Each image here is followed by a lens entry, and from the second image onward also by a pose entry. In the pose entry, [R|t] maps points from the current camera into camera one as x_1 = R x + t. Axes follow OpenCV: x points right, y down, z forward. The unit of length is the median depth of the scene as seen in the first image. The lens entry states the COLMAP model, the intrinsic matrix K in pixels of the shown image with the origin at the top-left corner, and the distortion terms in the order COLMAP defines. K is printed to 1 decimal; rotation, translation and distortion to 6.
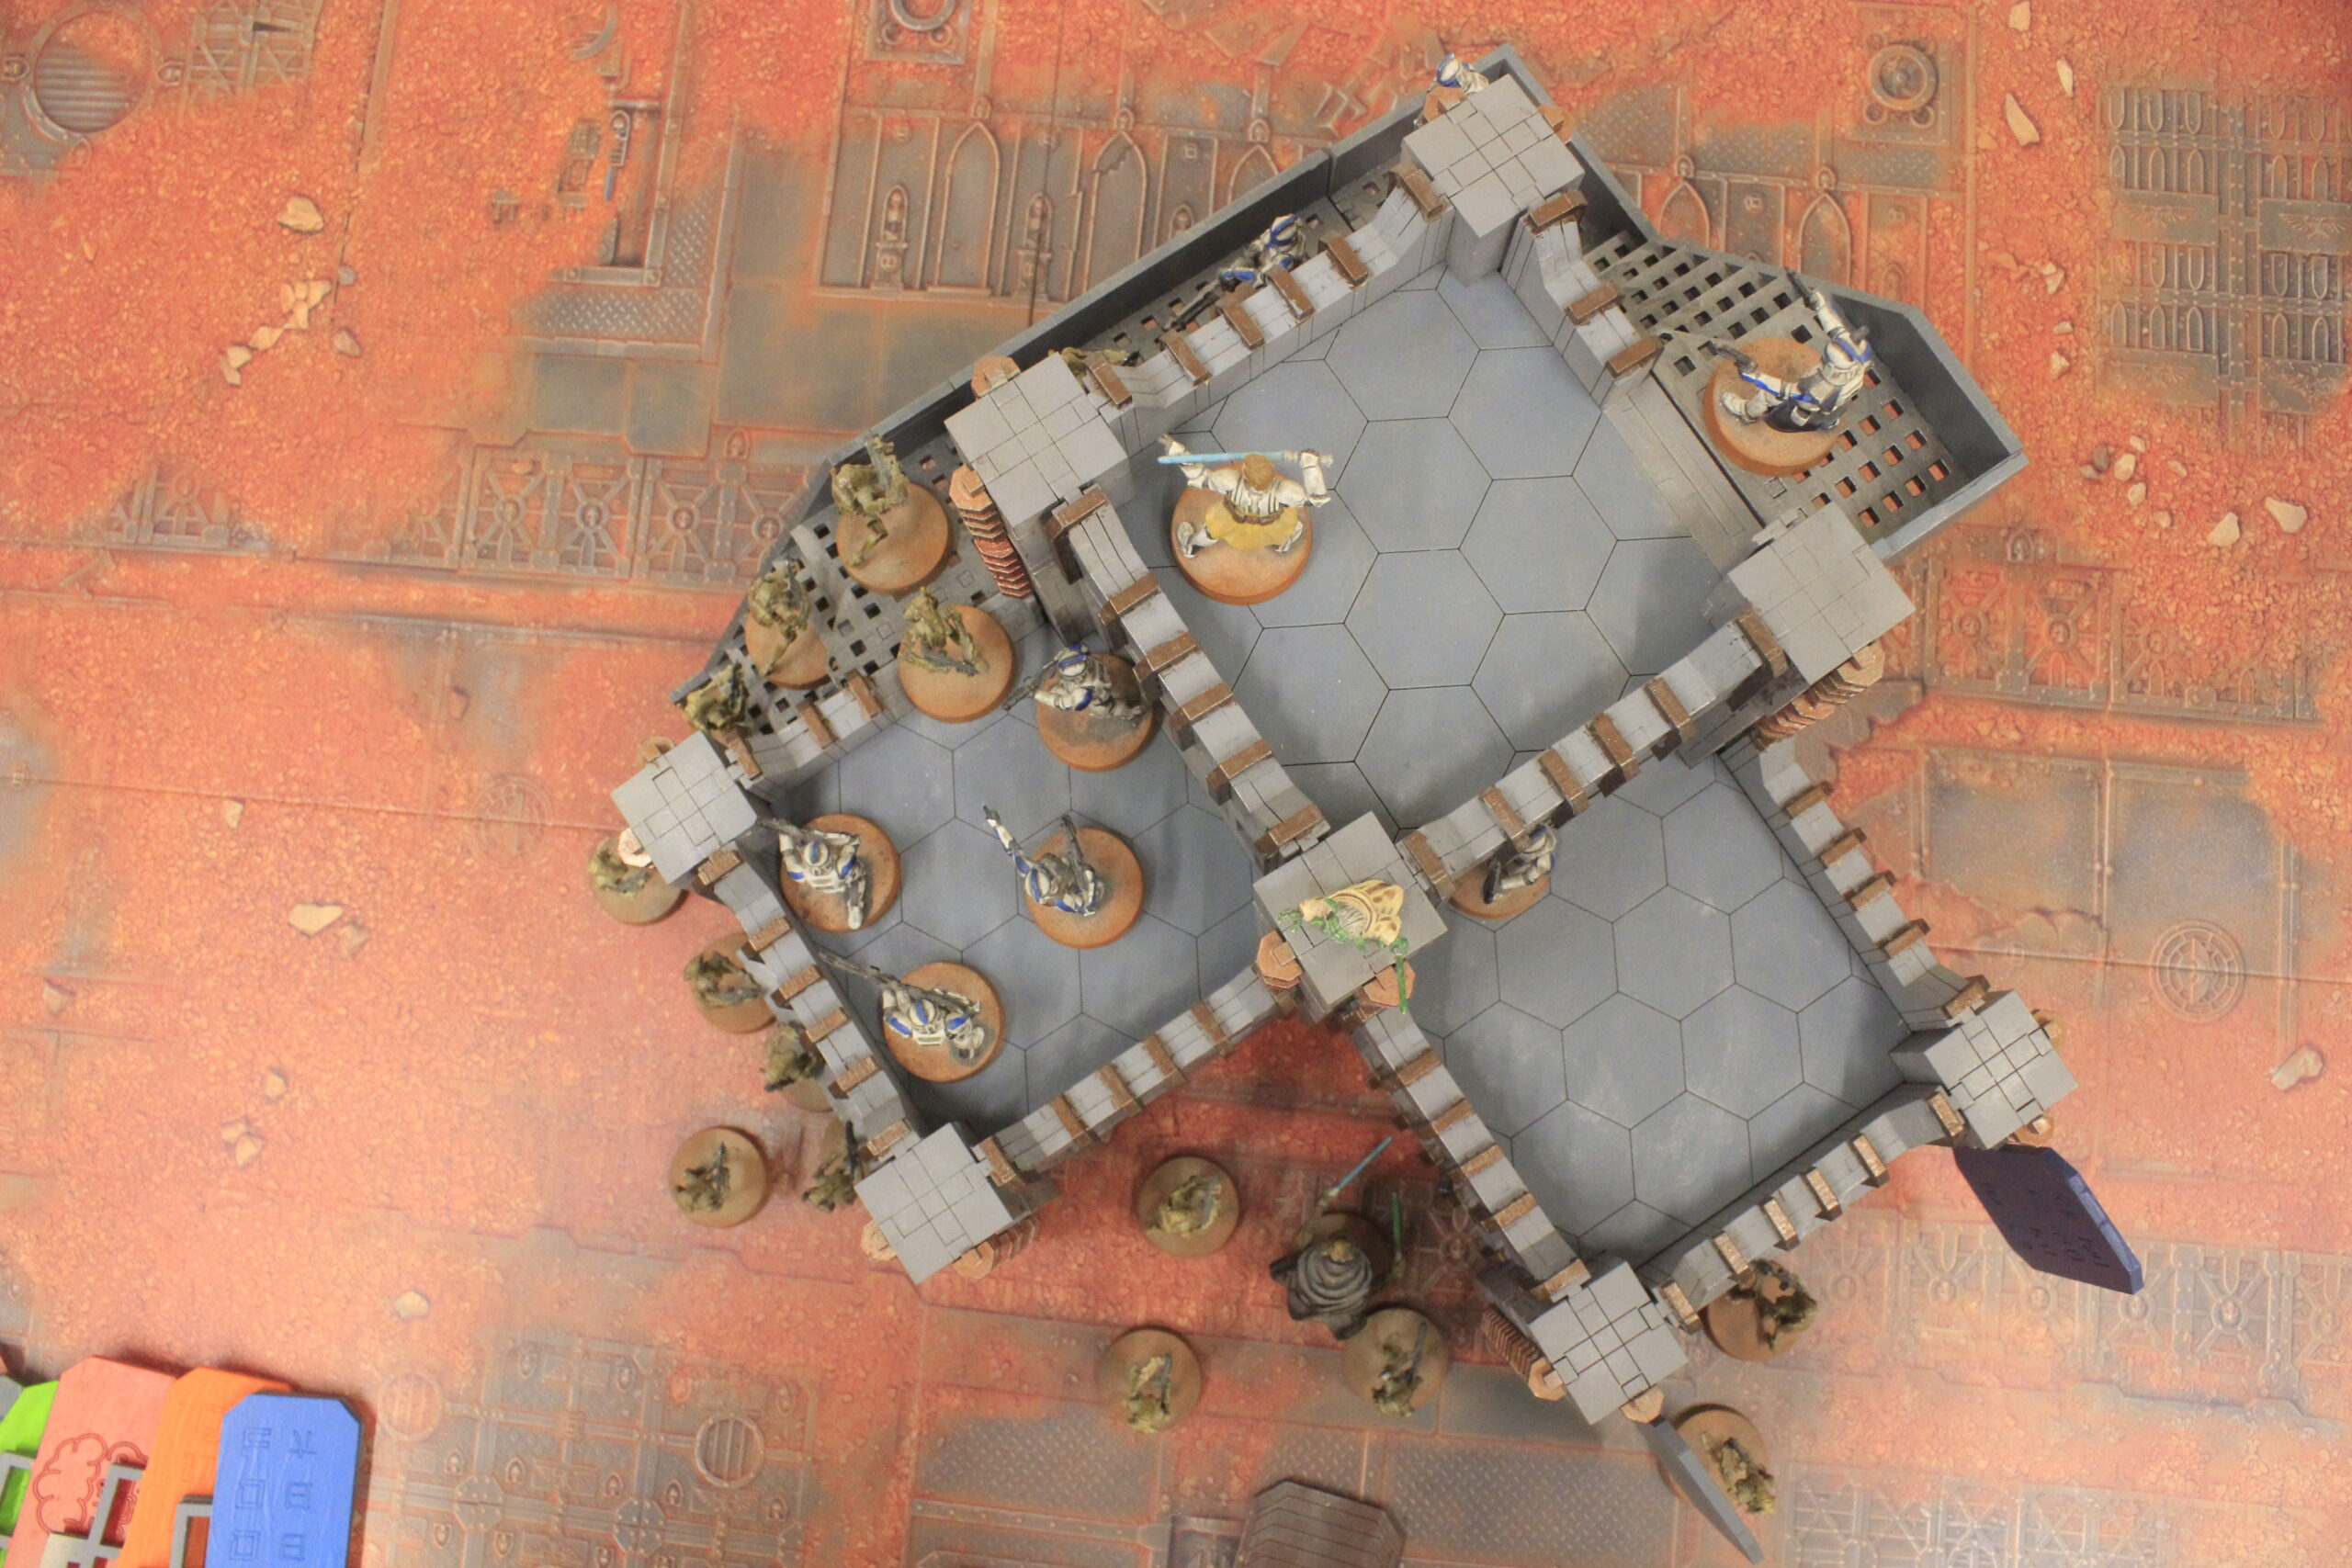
lens RADIAL K [[1866.0, 0, 1201.2], [0, 1866.0, 821.6], [0, 0, 1]] dist [-0.162266, 0.116130]
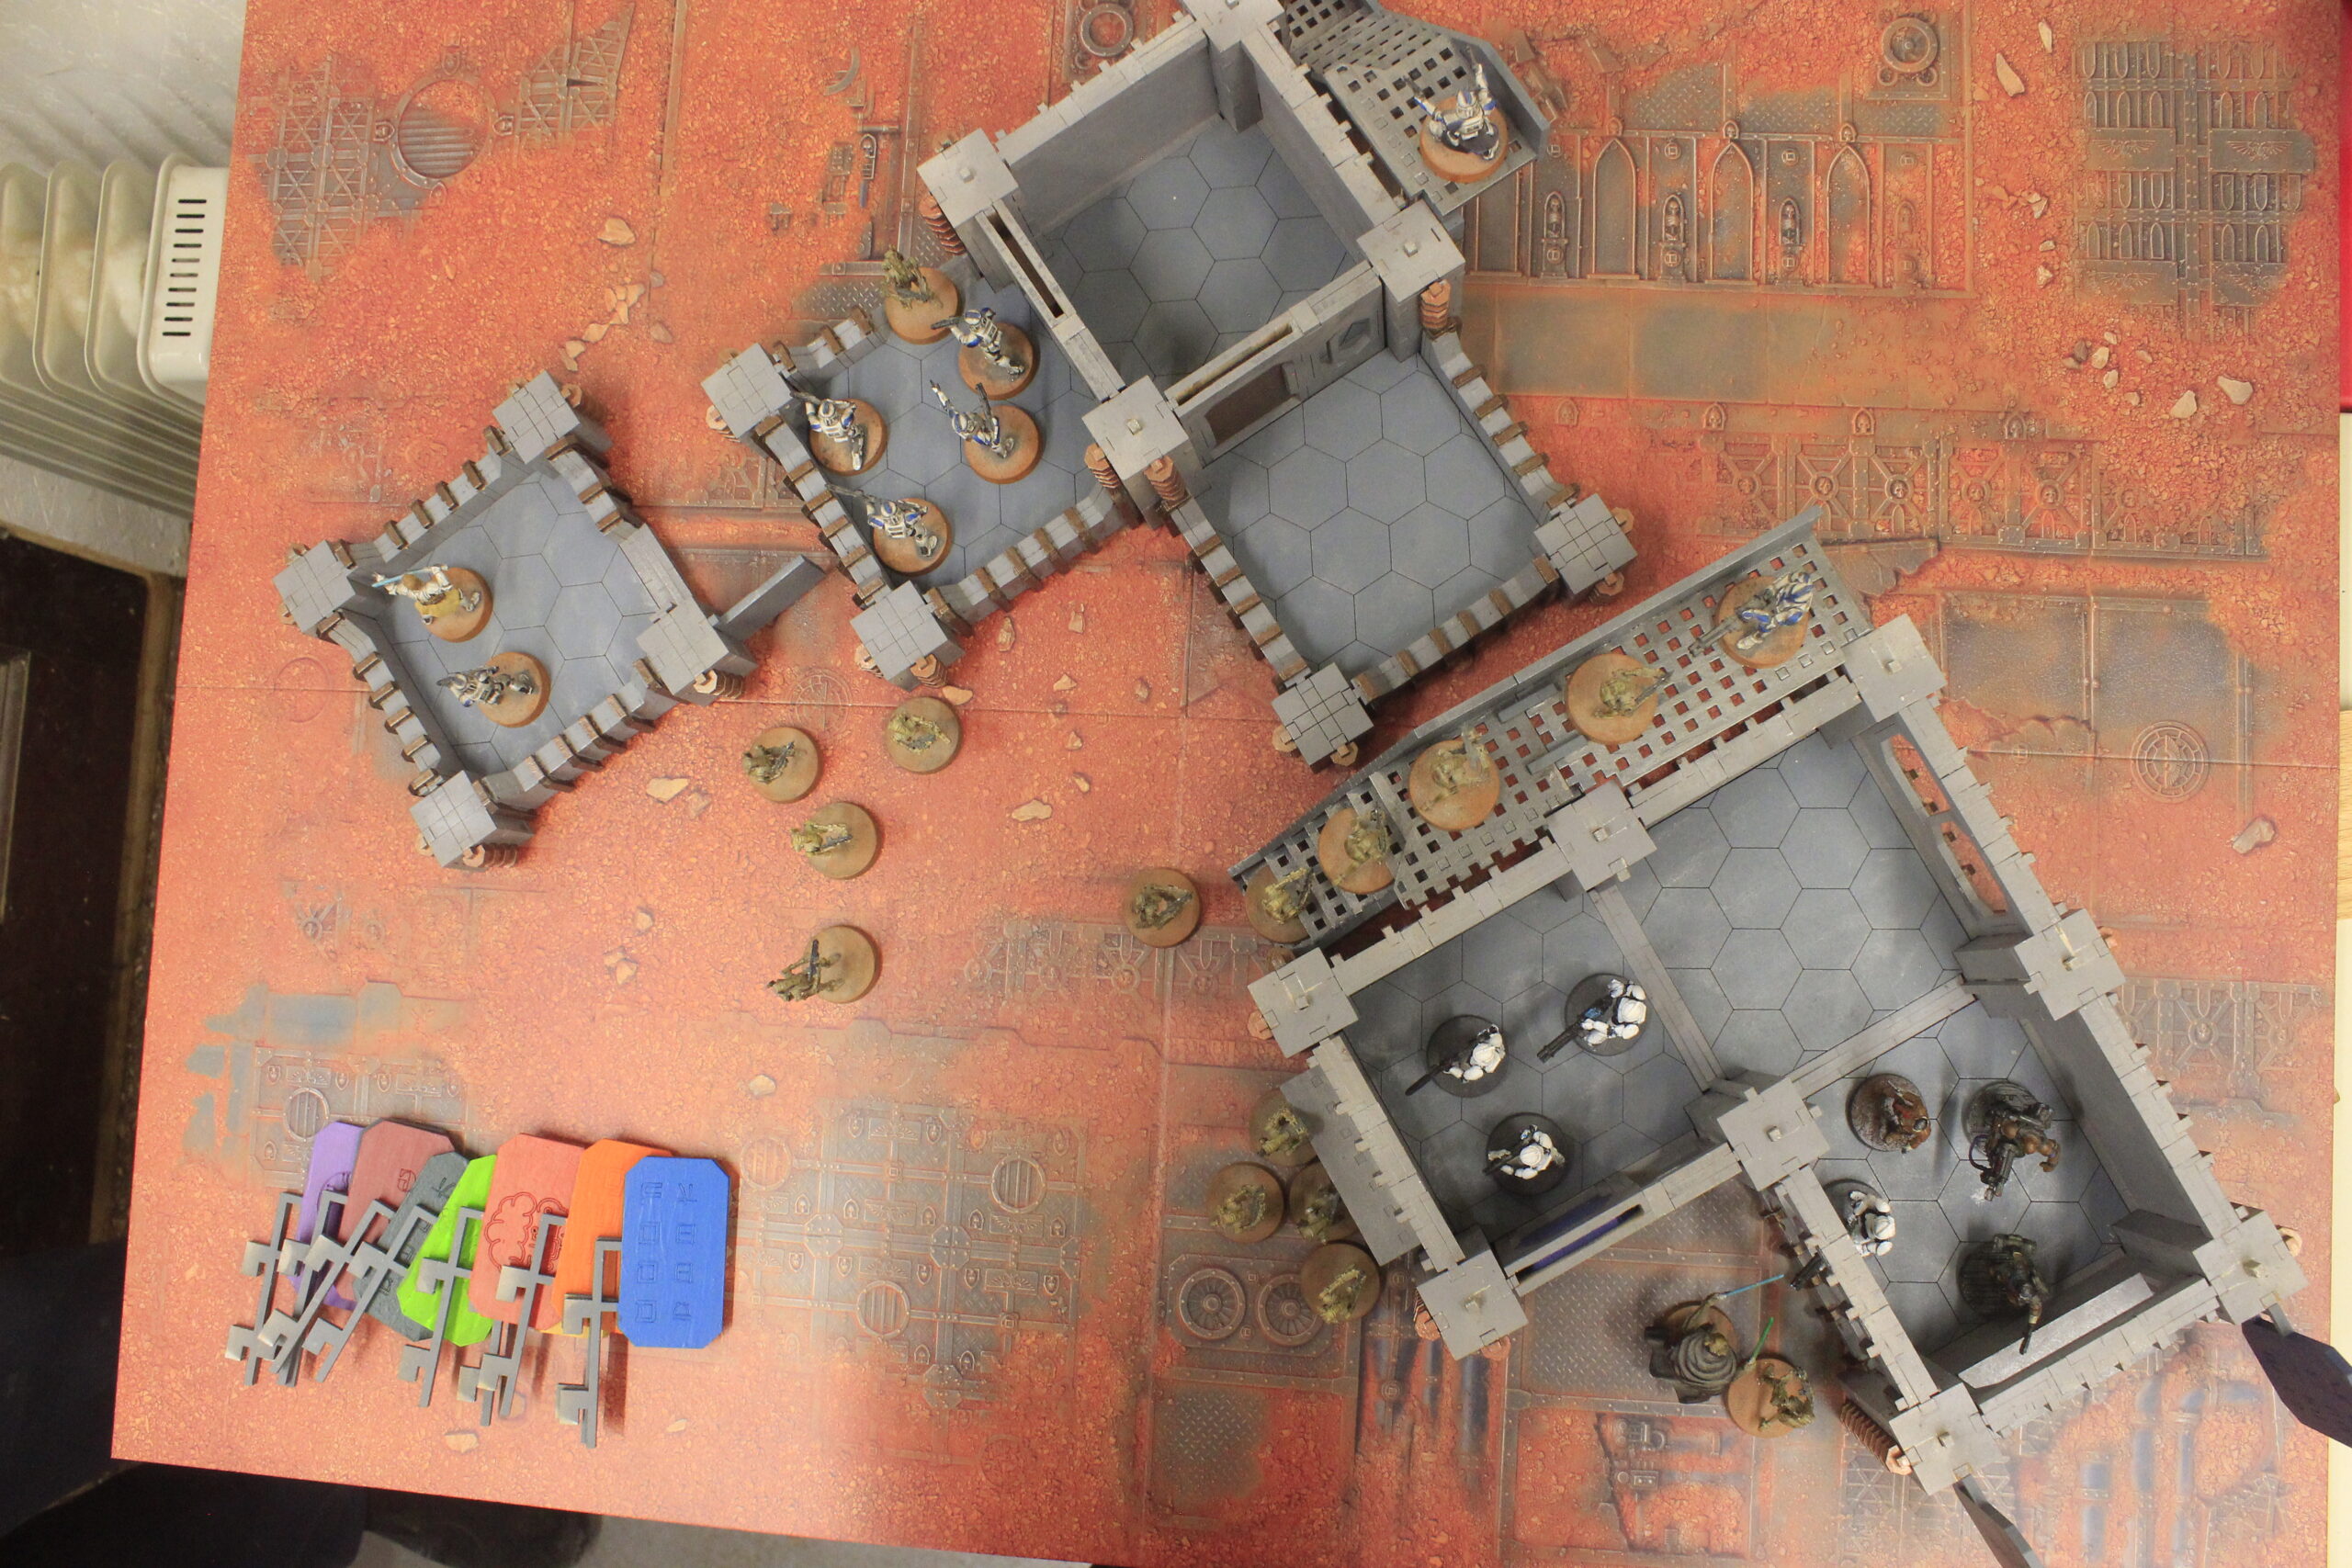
lens RADIAL K [[1867.6, 0, 1215.2], [0, 1867.6, 824.1], [0, 0, 1]] dist [-0.166544, 0.120332]
pose [[0.997298, -0.043519, -0.059192, -0.031006], [0.045766, 0.998261, 0.037150, 0.047854], [0.057473, -0.039759, 0.997555, -0.270718]]
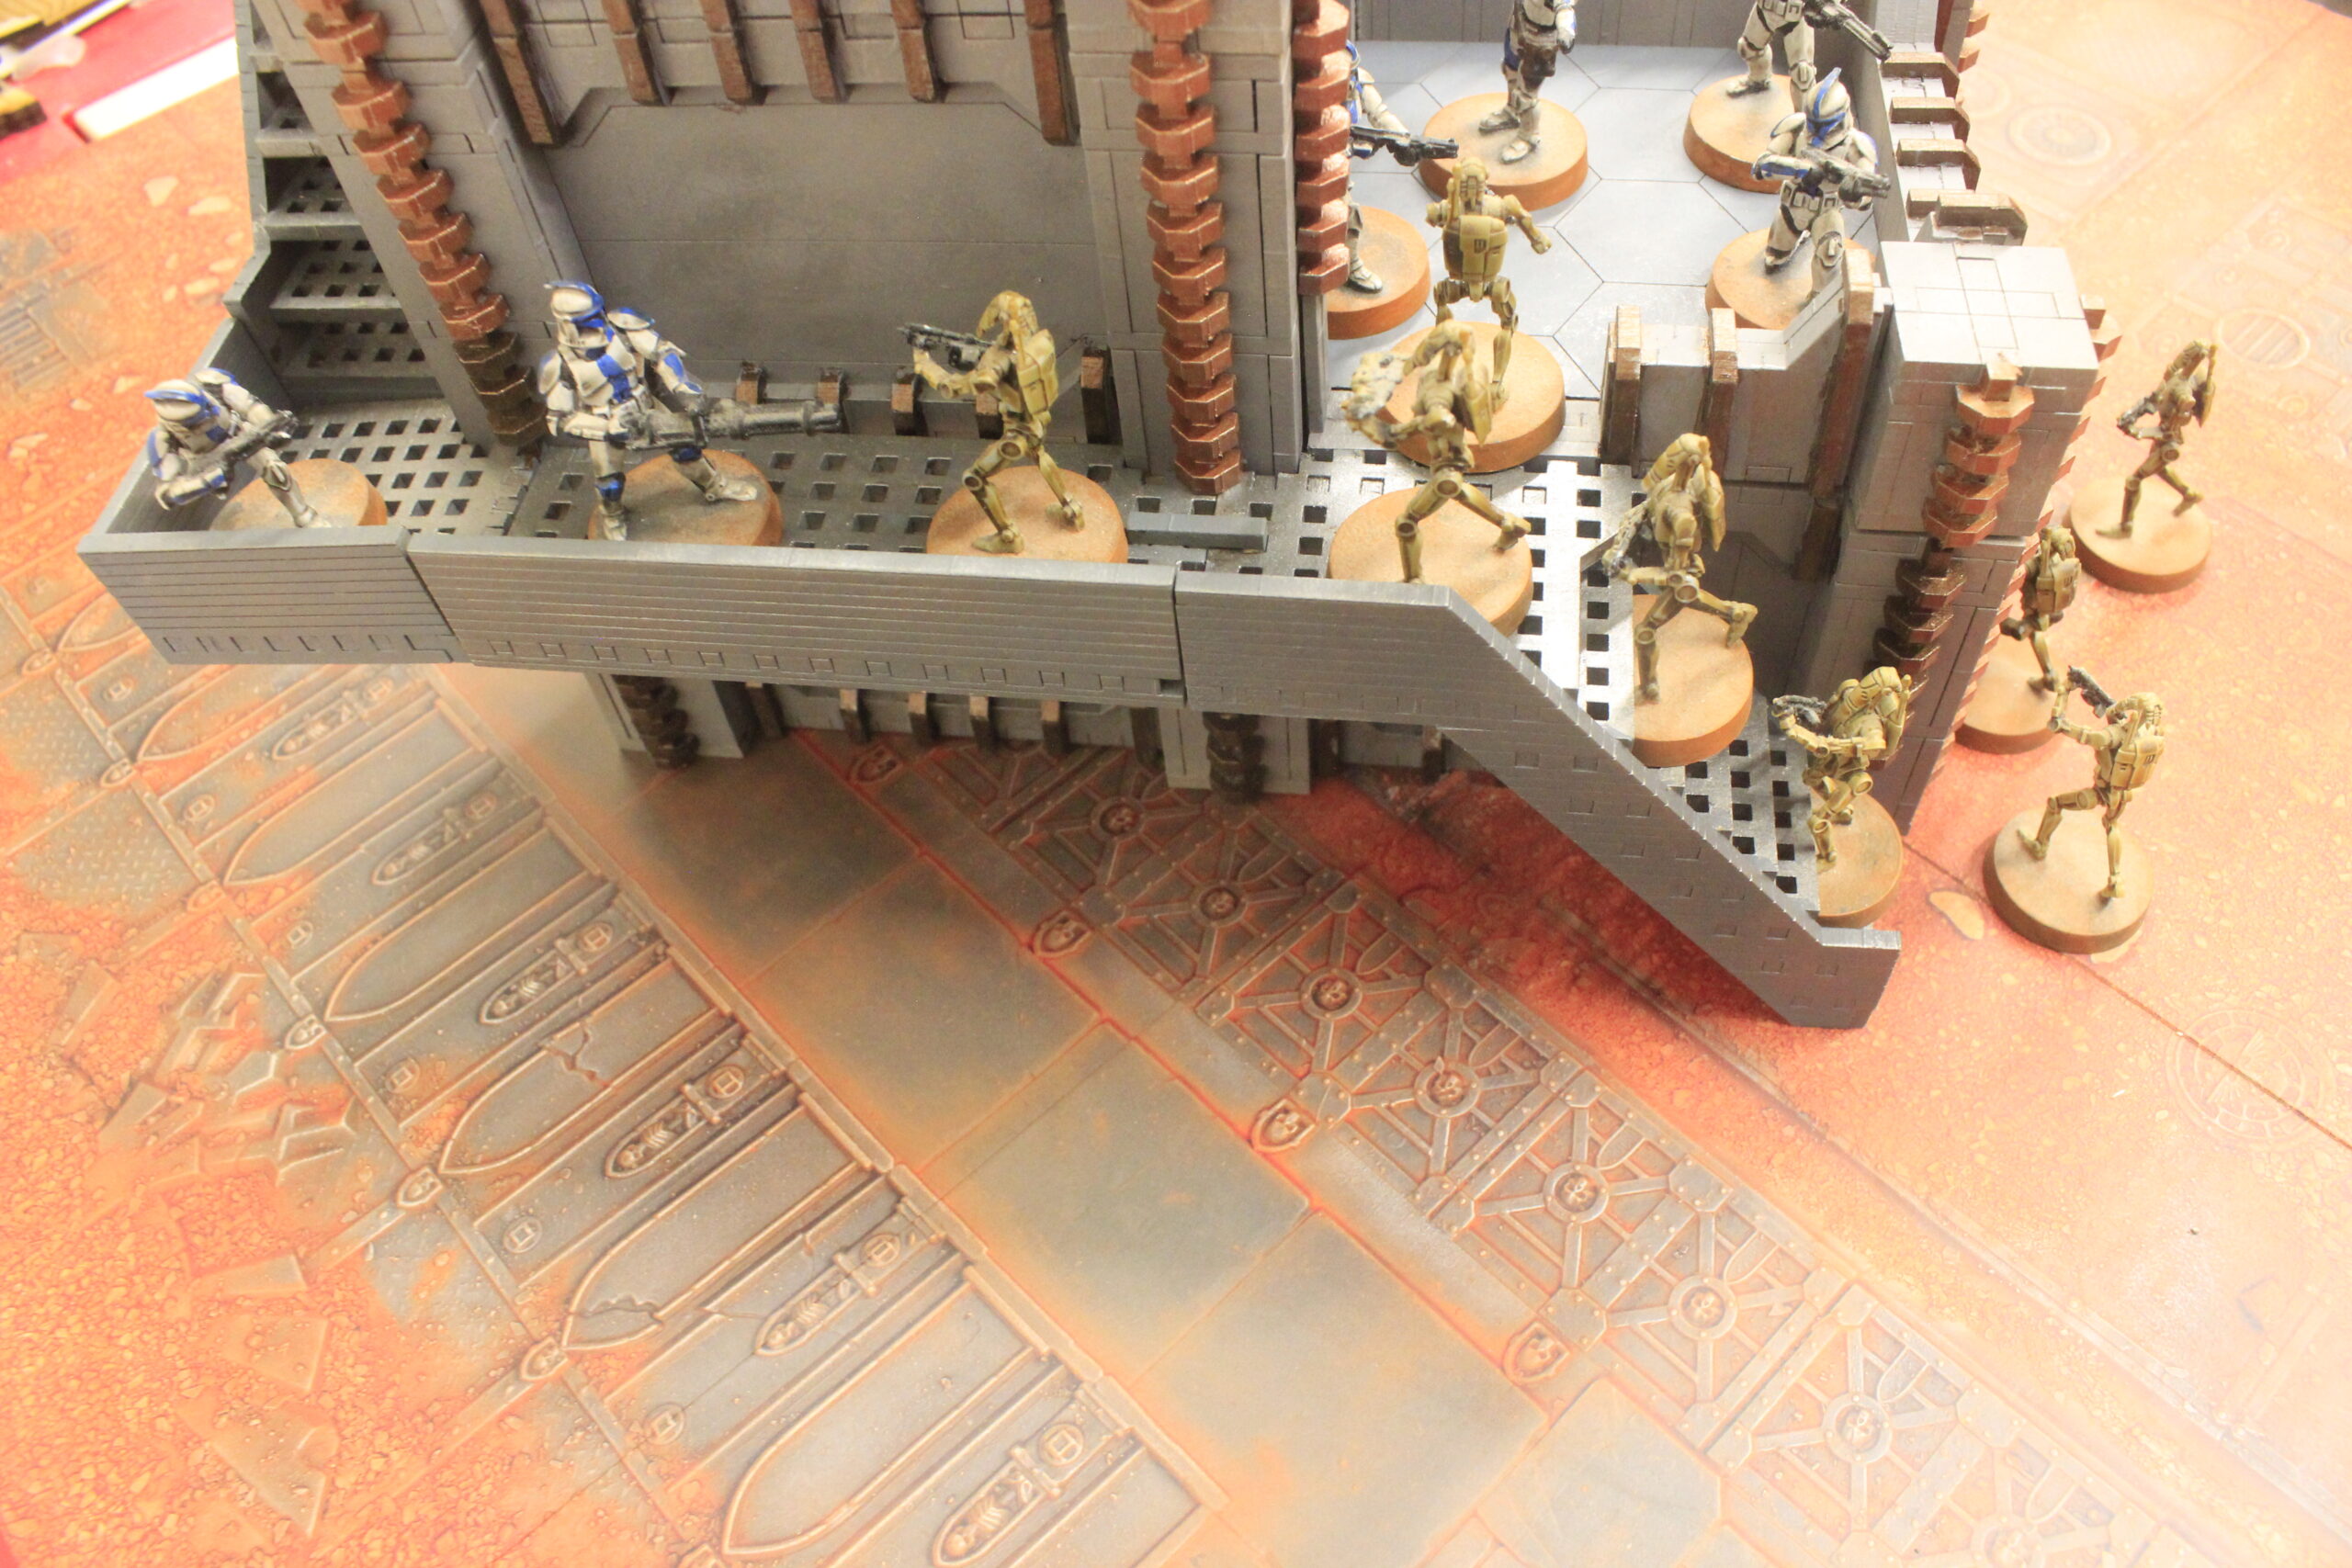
lens RADIAL K [[1866.0, 0, 1155.3], [0, 1866.0, 829.9], [0, 0, 1]] dist [-0.162266, 0.116130]
pose [[-0.740126, -0.493177, 0.457154, -0.343114], [0.672452, -0.547522, 0.498025, -0.459088], [0.004688, 0.676016, 0.736872, 0.544050]]
